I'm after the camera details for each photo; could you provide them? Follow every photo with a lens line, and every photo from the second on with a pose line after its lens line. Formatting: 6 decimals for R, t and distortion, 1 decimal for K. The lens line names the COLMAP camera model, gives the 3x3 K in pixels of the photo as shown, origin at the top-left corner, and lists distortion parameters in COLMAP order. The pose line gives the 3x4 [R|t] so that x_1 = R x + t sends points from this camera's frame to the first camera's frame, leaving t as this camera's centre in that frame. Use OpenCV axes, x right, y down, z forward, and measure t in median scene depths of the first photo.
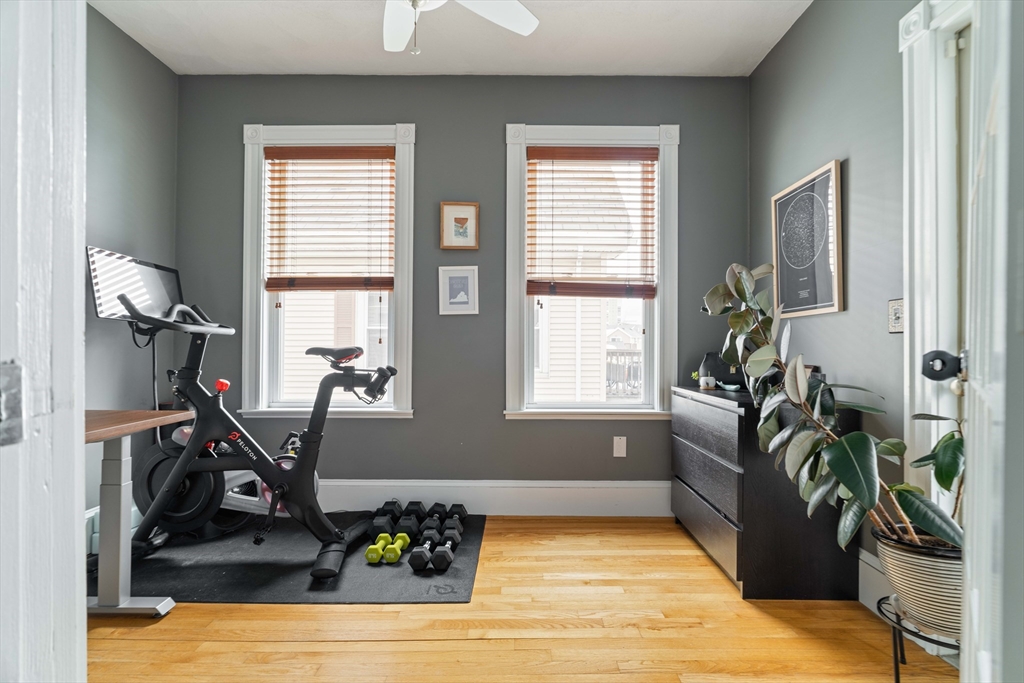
lens RADIAL K [[465.9, 0, 512.0], [0, 465.9, 341.5], [0, 0, 1]] dist [0.007669, 0.000874]
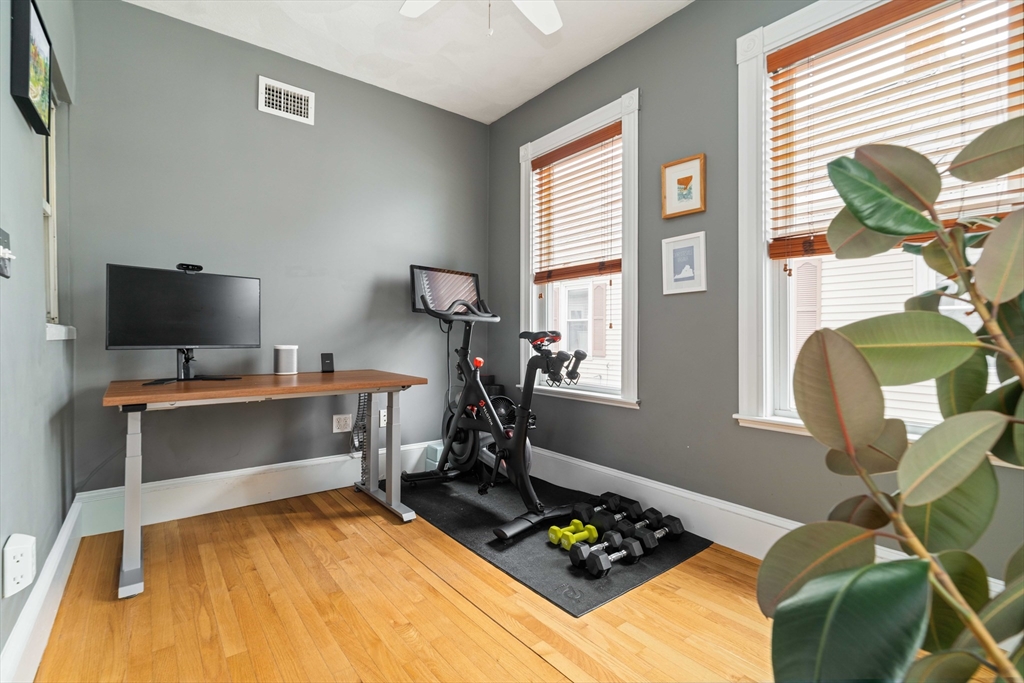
lens RADIAL K [[466.3, 0, 513.6], [0, 466.3, 330.8], [0, 0, 1]] dist [-0.000584, 0.000286]
pose [[0.634343, -0.006714, -0.773023, 0.343776], [0.007079, 0.999971, -0.002876, 0.010980], [0.773019, -0.003648, 0.634372, 0.230844]]
